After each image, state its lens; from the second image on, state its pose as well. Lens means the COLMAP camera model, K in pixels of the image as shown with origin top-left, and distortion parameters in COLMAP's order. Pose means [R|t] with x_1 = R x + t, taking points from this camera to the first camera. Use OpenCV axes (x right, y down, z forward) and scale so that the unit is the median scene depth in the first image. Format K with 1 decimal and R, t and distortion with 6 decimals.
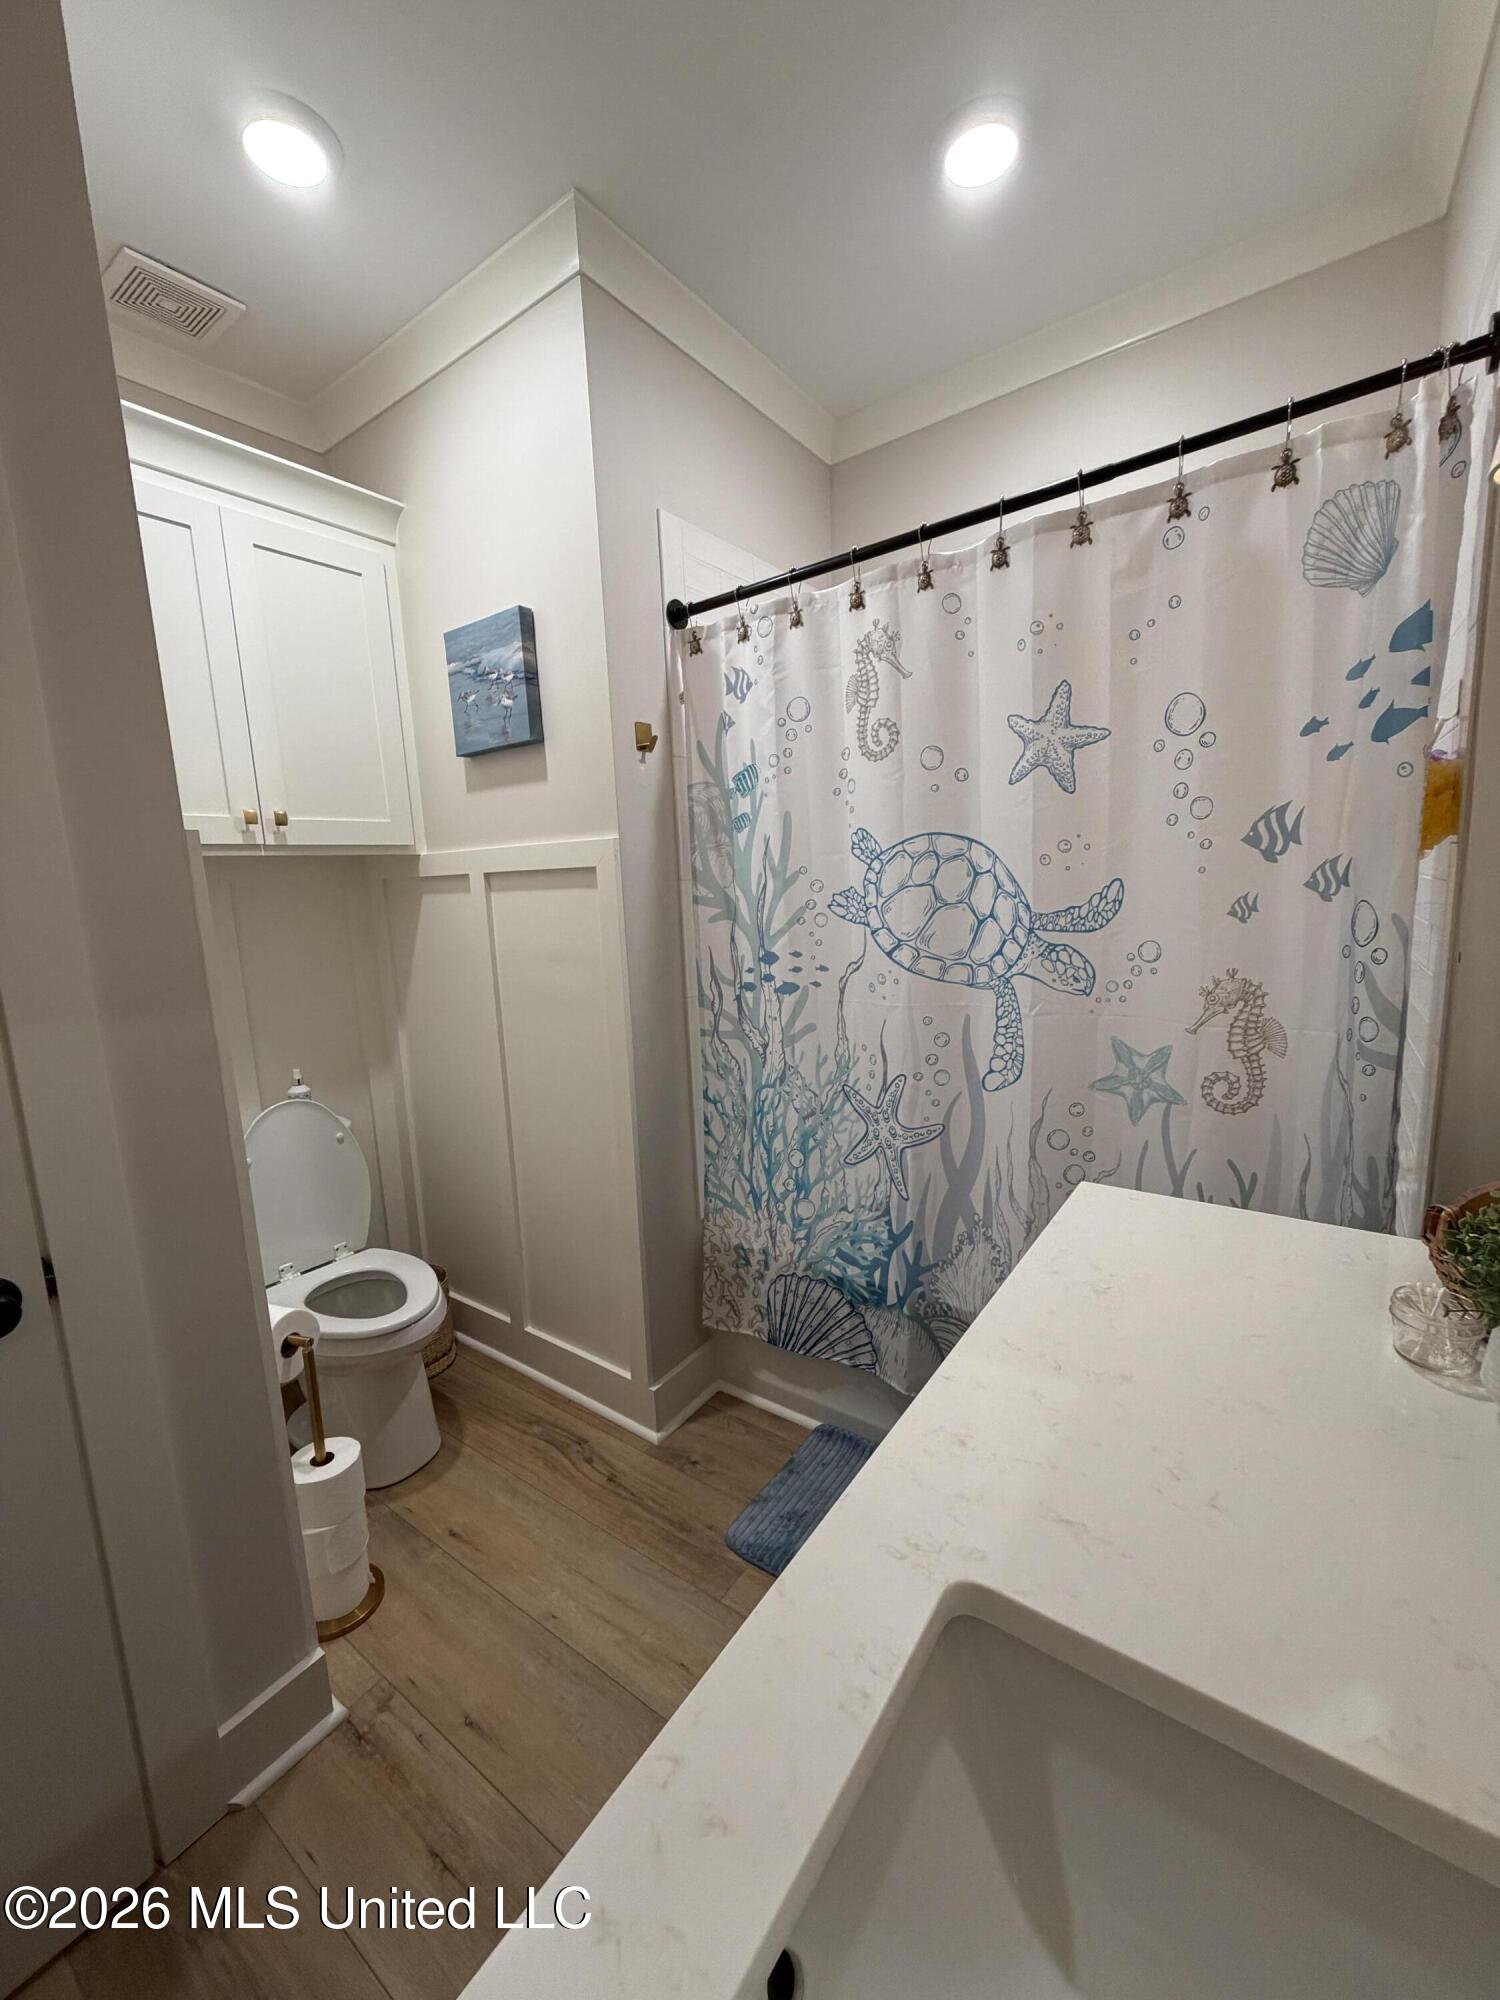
lens RADIAL K [[796.0, 0, 747.6], [0, 796.0, 1000.5], [0, 0, 1]] dist [0.000878, 0.000031]
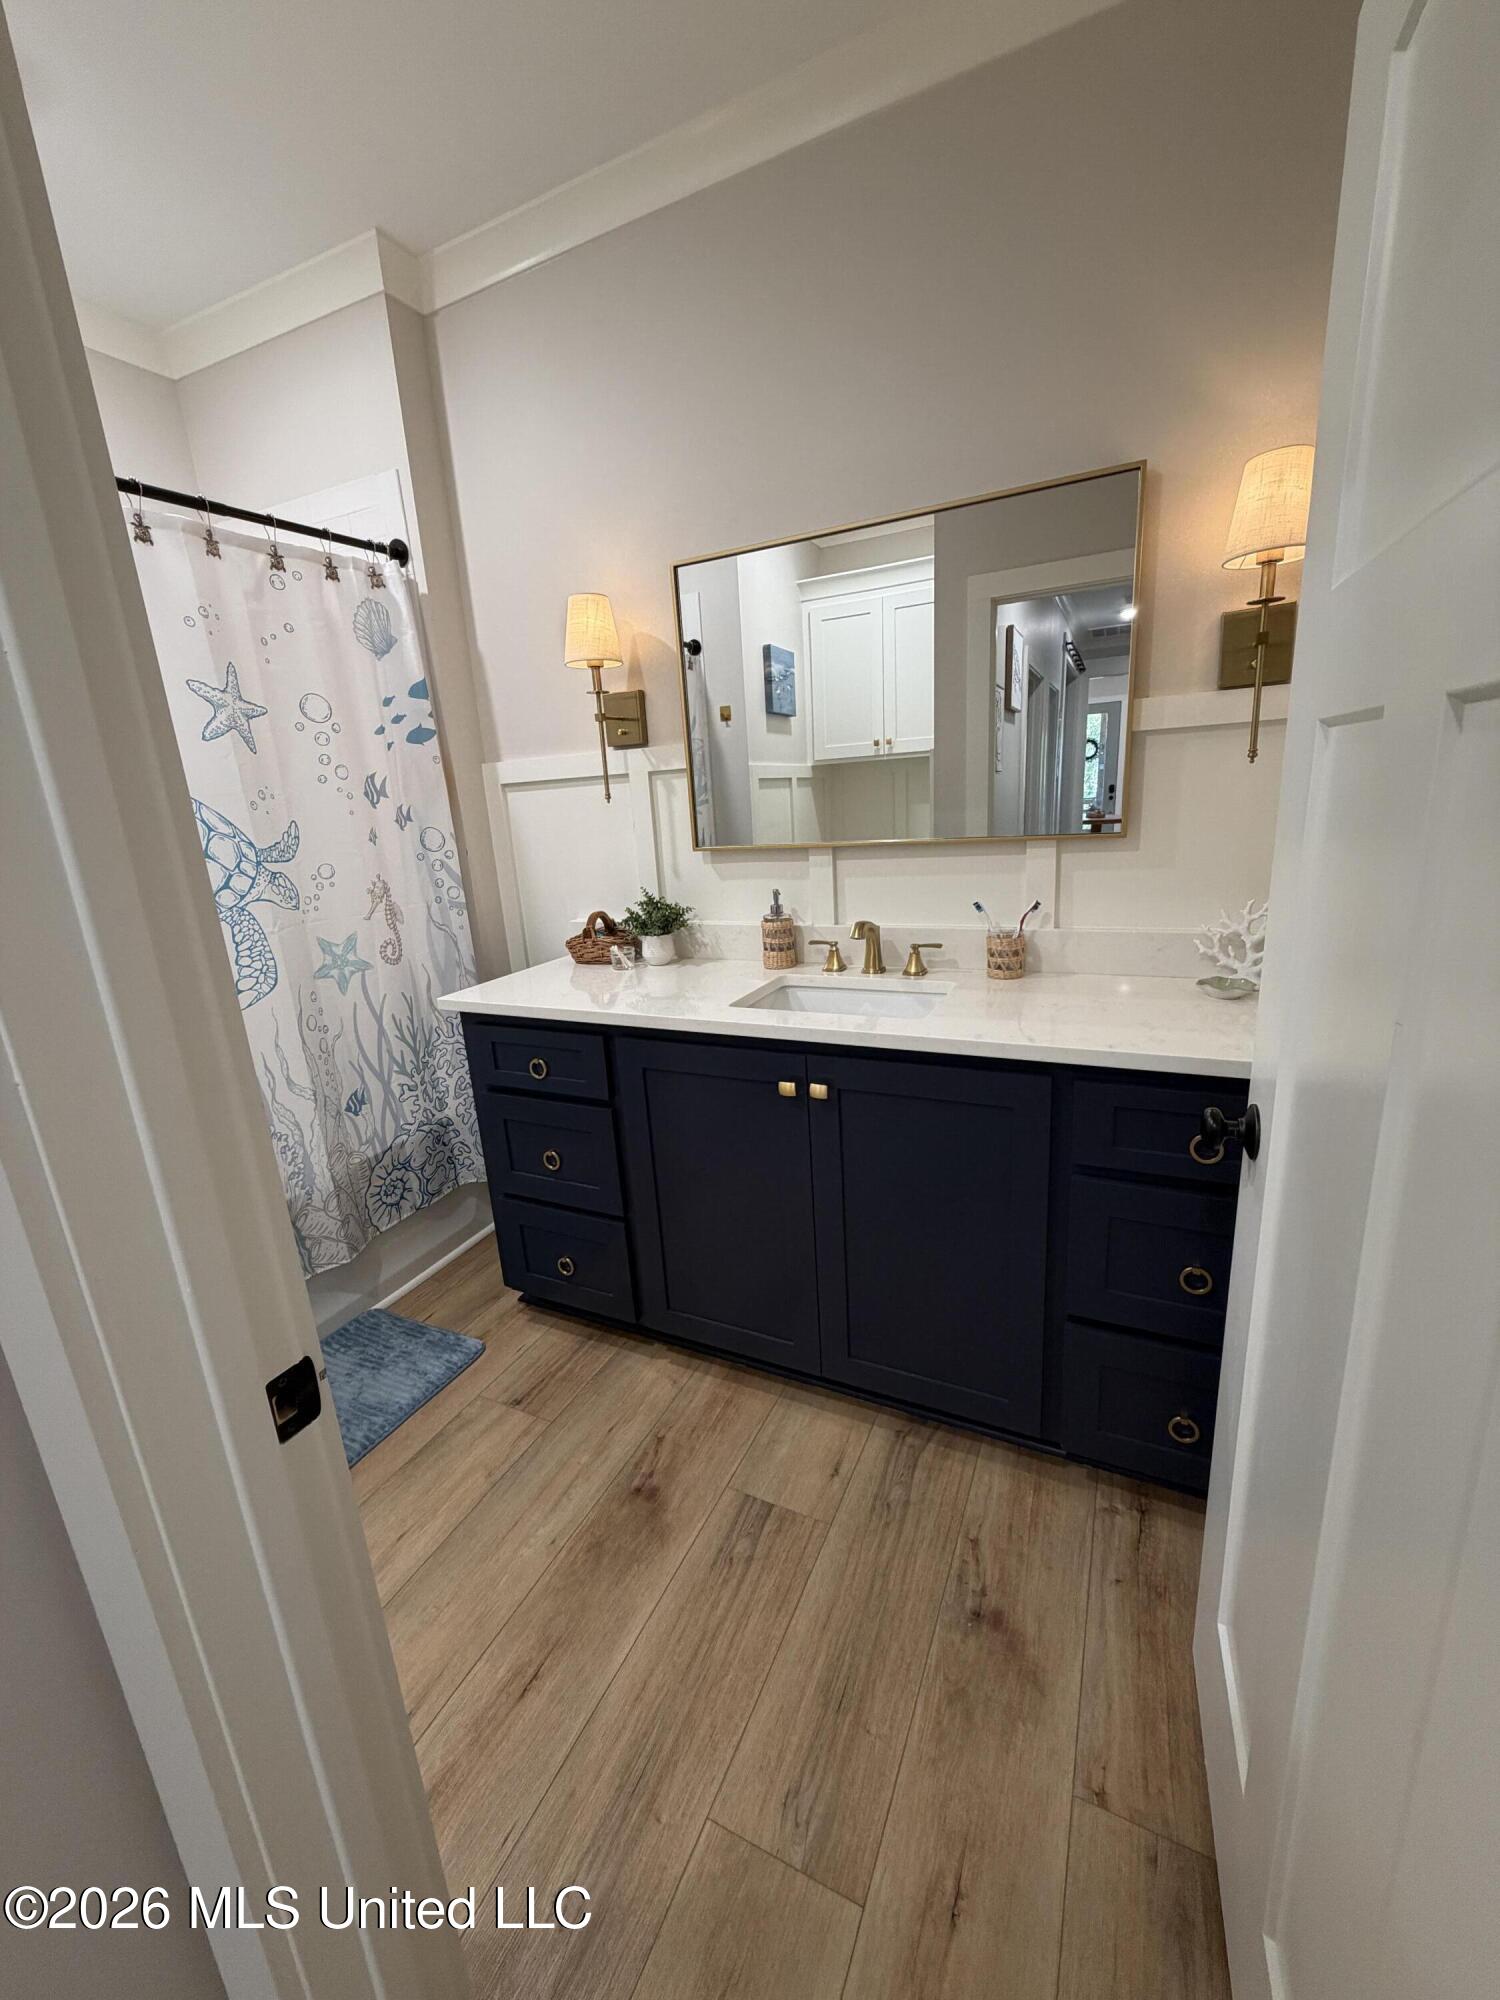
lens RADIAL K [[796.0, 0, 750.1], [0, 796.0, 1000.1], [0, 0, 1]] dist [0.000878, 0.000031]
pose [[-0.166234, -0.193480, 0.966919, -1.054176], [0.223992, 0.947520, 0.228108, 0.002587], [-0.960309, 0.254502, -0.114172, 0.483281]]
